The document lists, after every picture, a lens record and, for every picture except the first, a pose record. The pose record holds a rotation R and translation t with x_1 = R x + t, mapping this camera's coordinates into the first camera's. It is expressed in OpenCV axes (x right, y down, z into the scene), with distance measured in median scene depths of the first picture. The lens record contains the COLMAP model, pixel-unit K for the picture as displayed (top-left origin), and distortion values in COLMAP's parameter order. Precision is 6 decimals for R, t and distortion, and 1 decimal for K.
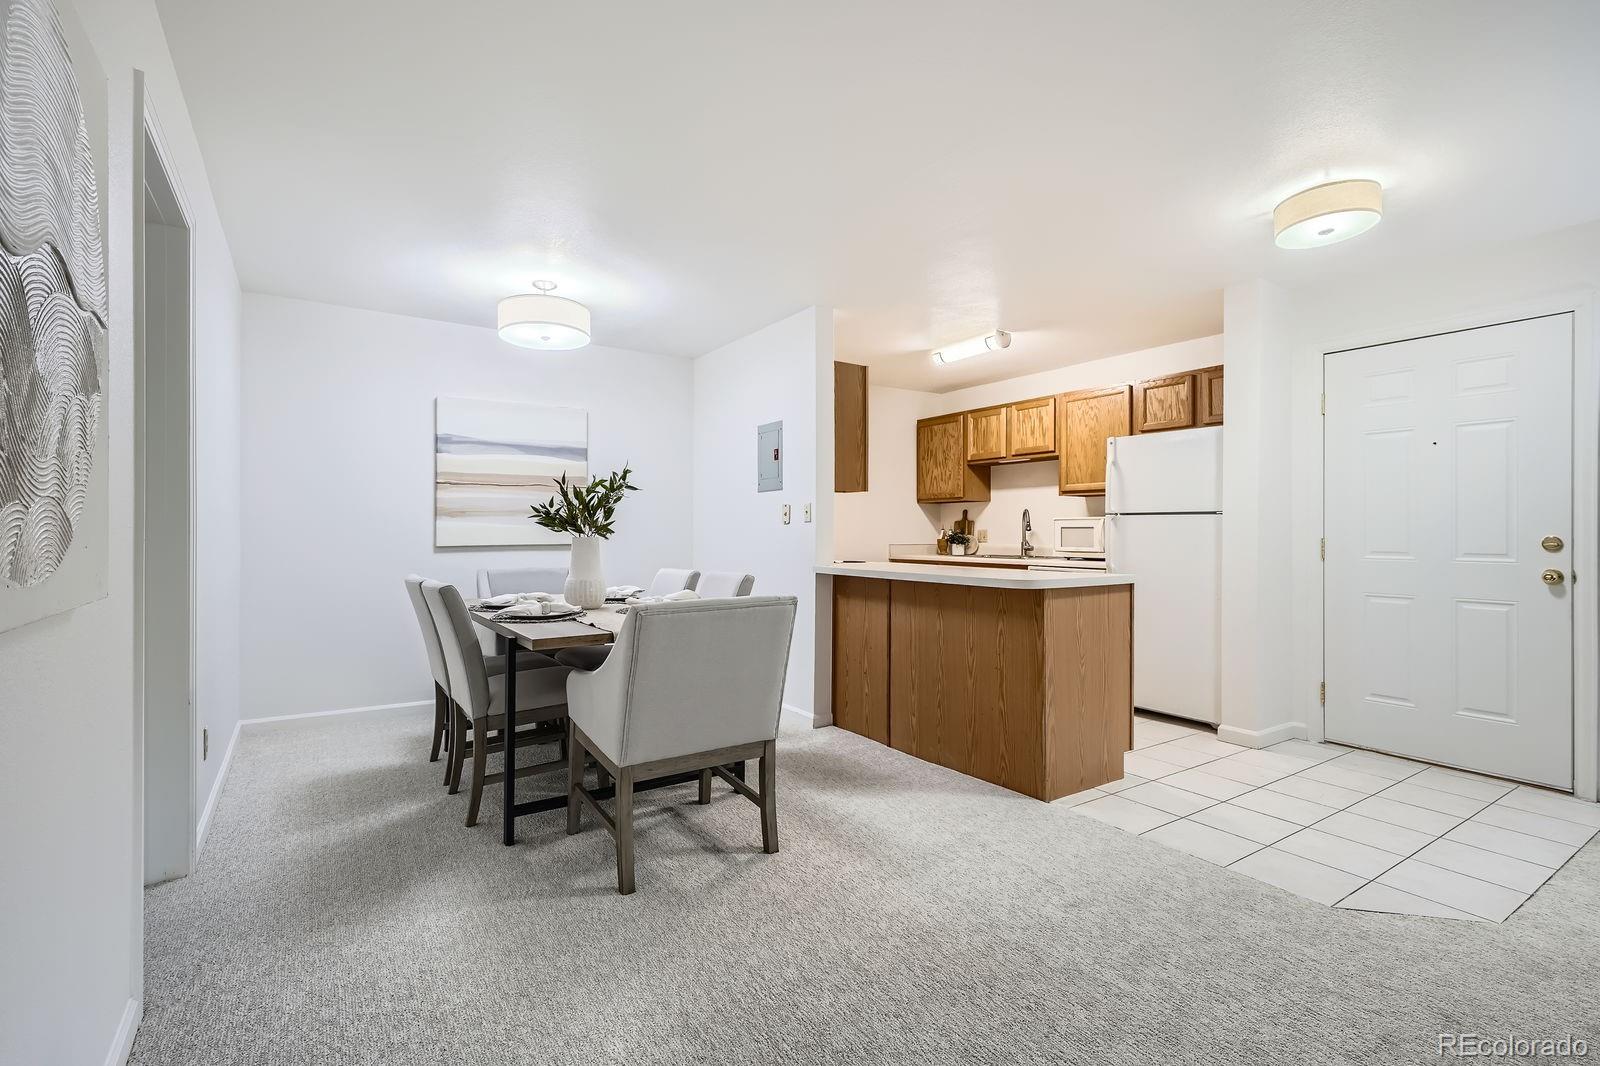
lens RADIAL K [[734.8, 0, 803.8], [0, 734.8, 529.0], [0, 0, 1]] dist [0.000123, -0.000448]
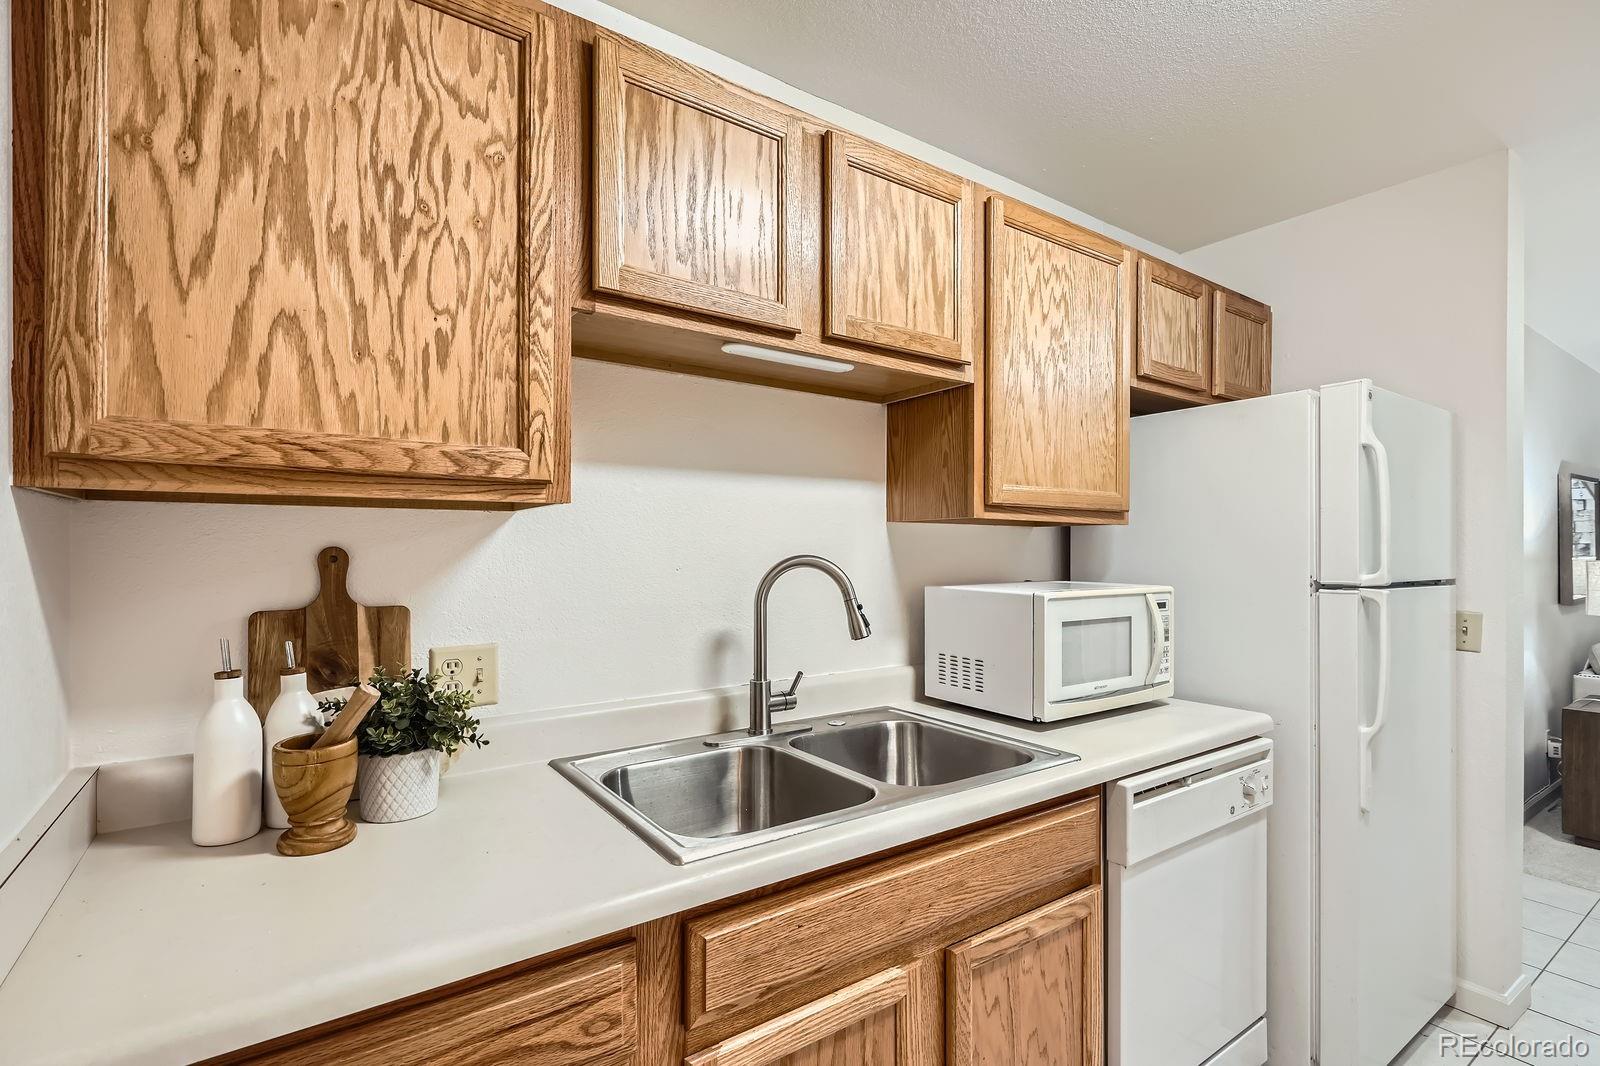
lens RADIAL K [[734.8, 0, 803.8], [0, 734.8, 529.0], [0, 0, 1]] dist [0.000123, -0.000448]
pose [[-0.039932, 0.009824, 0.999154, 0.037577], [-0.004561, 0.999939, -0.010014, -0.032036], [-0.999192, -0.004957, -0.039885, 0.983772]]
